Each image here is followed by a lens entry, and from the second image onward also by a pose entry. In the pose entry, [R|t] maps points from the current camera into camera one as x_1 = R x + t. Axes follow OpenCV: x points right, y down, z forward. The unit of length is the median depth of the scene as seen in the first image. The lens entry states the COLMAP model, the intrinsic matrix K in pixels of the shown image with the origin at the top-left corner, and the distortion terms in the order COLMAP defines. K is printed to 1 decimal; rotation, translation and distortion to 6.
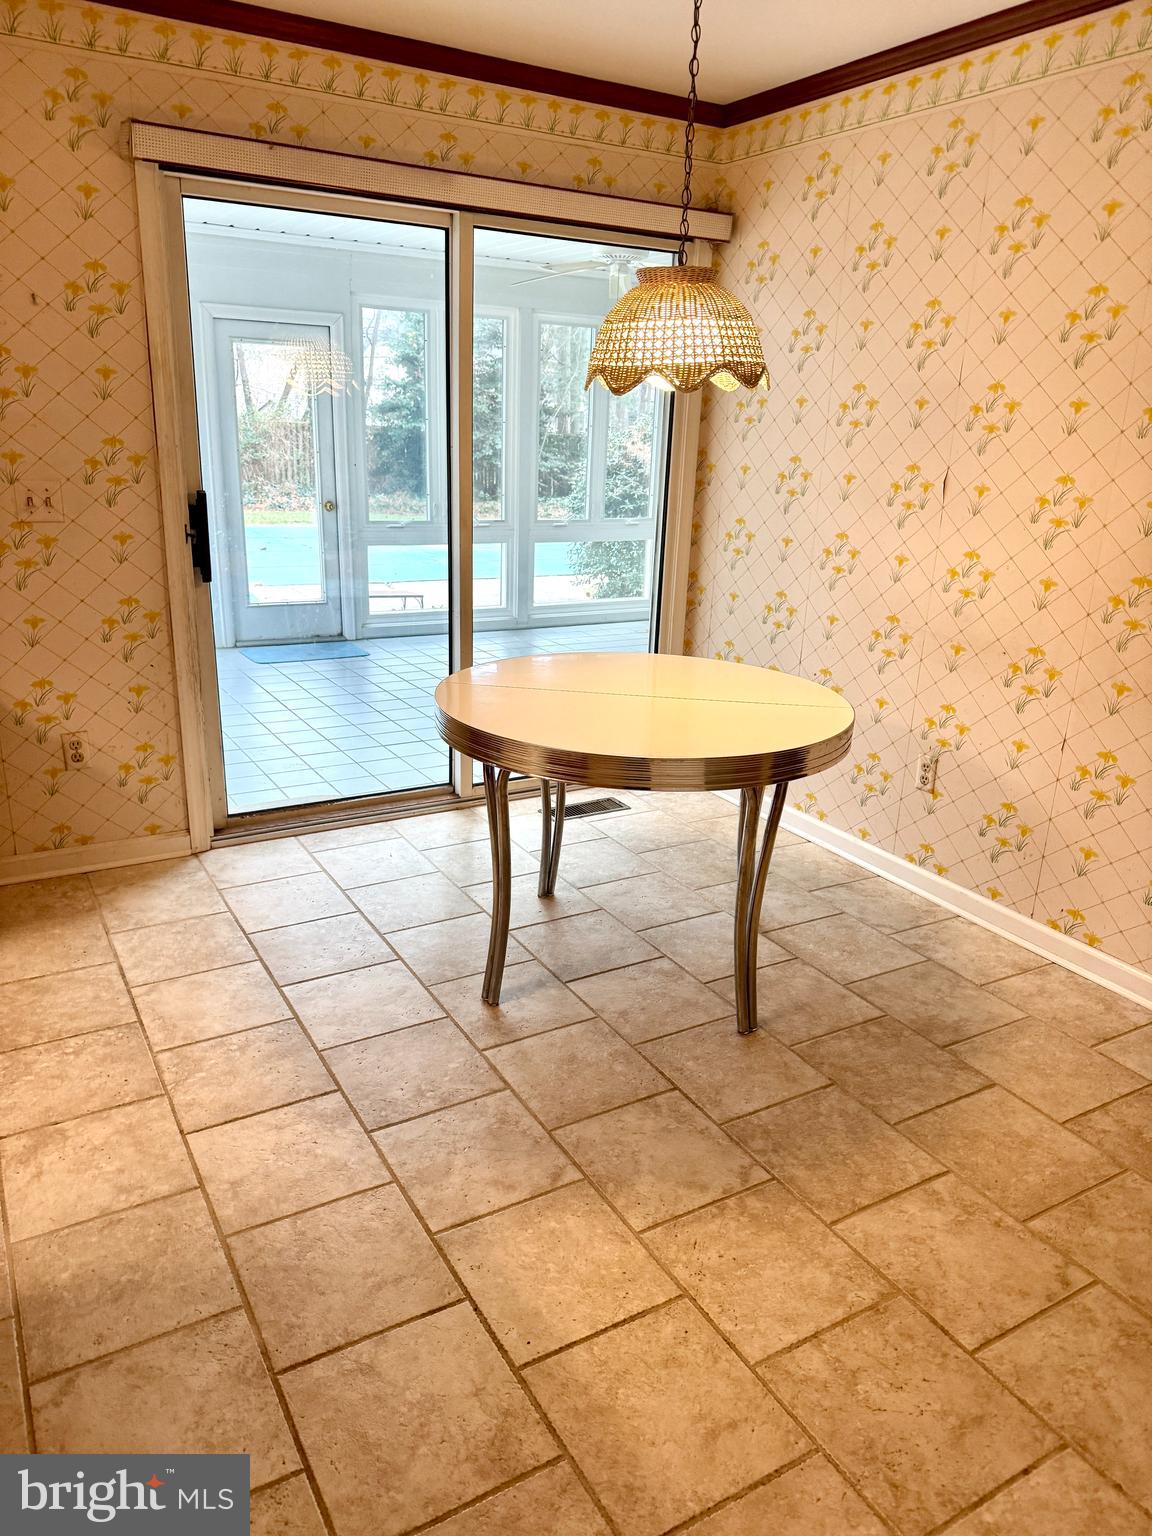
lens RADIAL K [[1097.1, 0, 577.4], [0, 1097.1, 768.9], [0, 0, 1]] dist [0.022383, -0.004160]
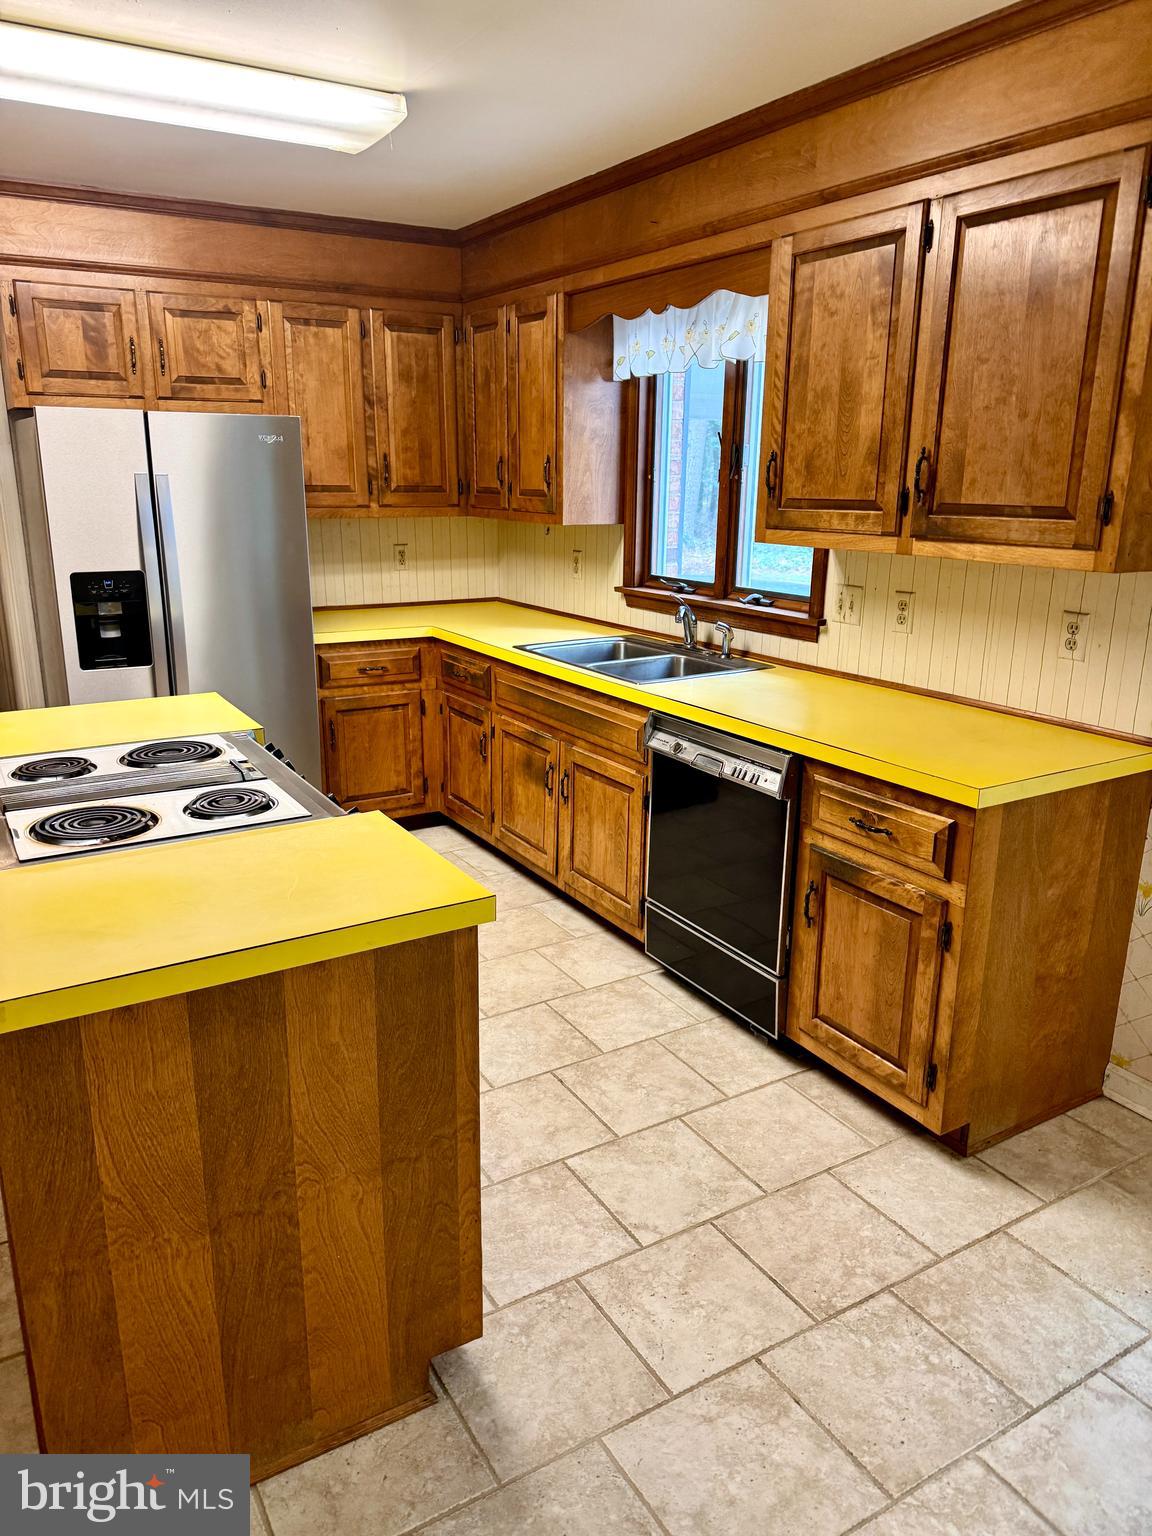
lens RADIAL K [[1097.1, 0, 561.9], [0, 1097.1, 771.1], [0, 0, 1]] dist [0.022383, -0.004160]
pose [[0.005175, 0.239543, -0.970872, 0.214738], [-0.309691, 0.923536, 0.226213, -0.242191], [0.950823, 0.299500, 0.078964, 0.598073]]
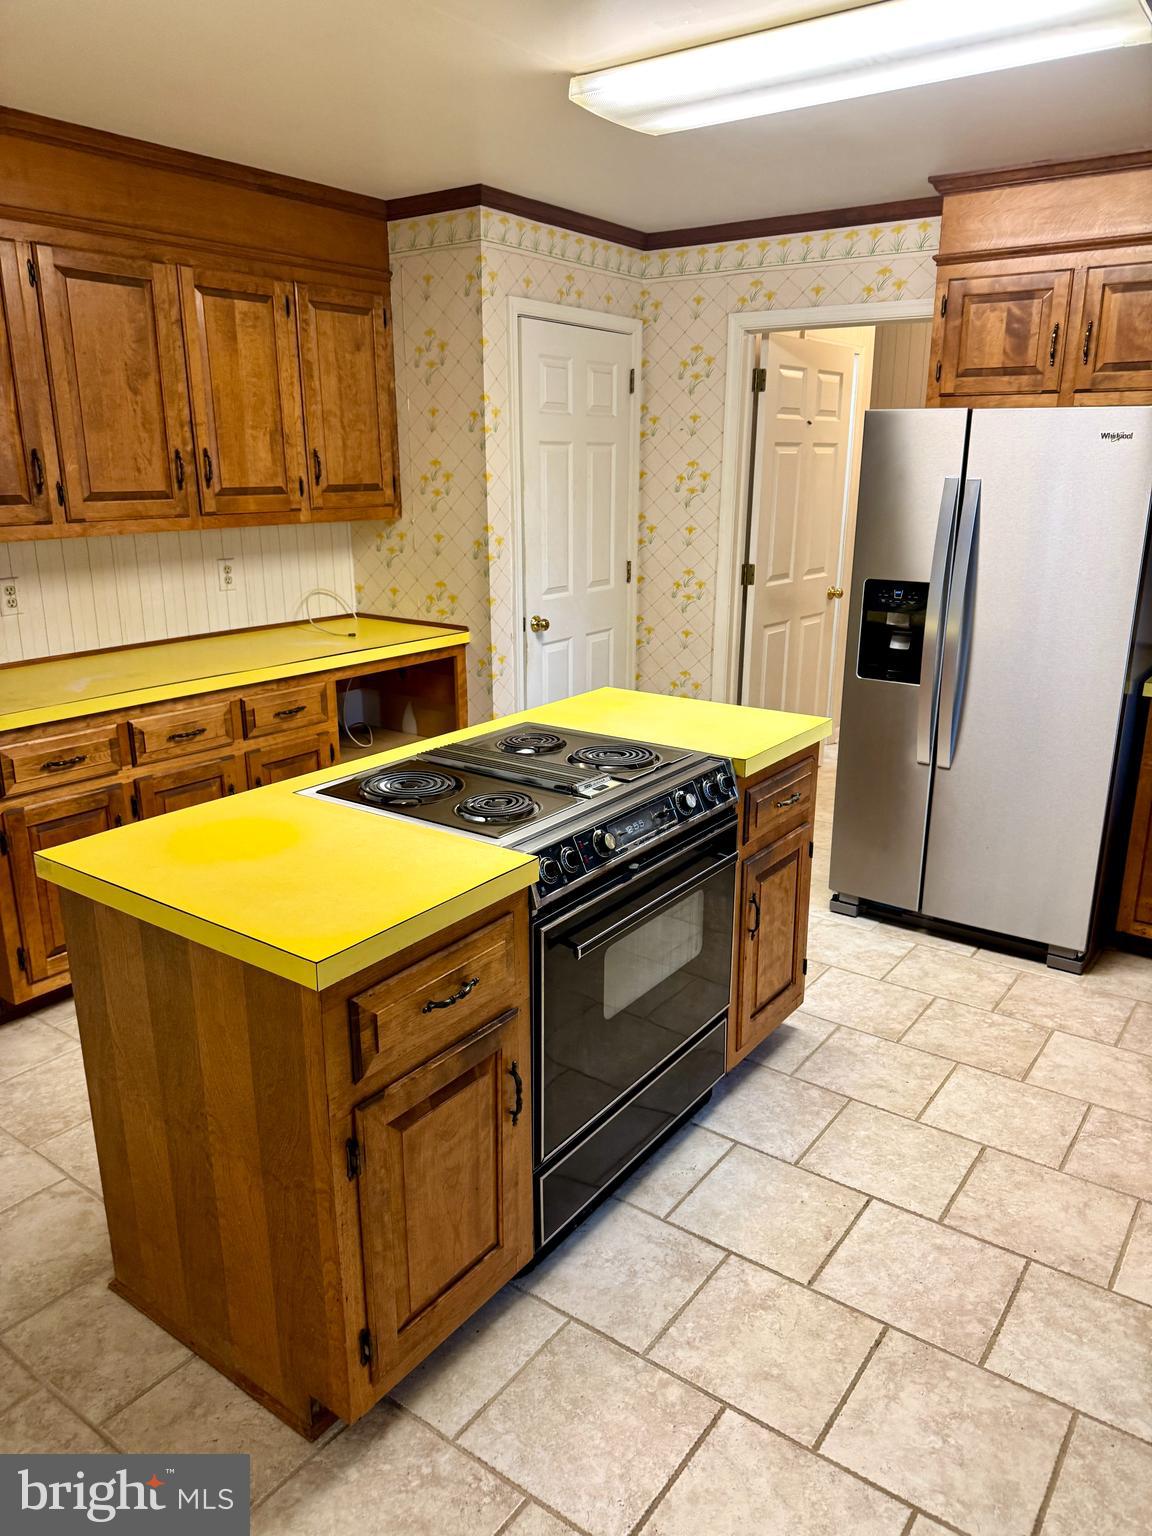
lens RADIAL K [[1097.1, 0, 567.6], [0, 1097.1, 766.6], [0, 0, 1]] dist [0.022383, -0.004160]
pose [[-0.914672, 0.080926, -0.396014, -0.348458], [-0.152056, 0.838890, 0.522631, -0.449996], [0.374507, 0.538252, -0.755003, 1.115582]]
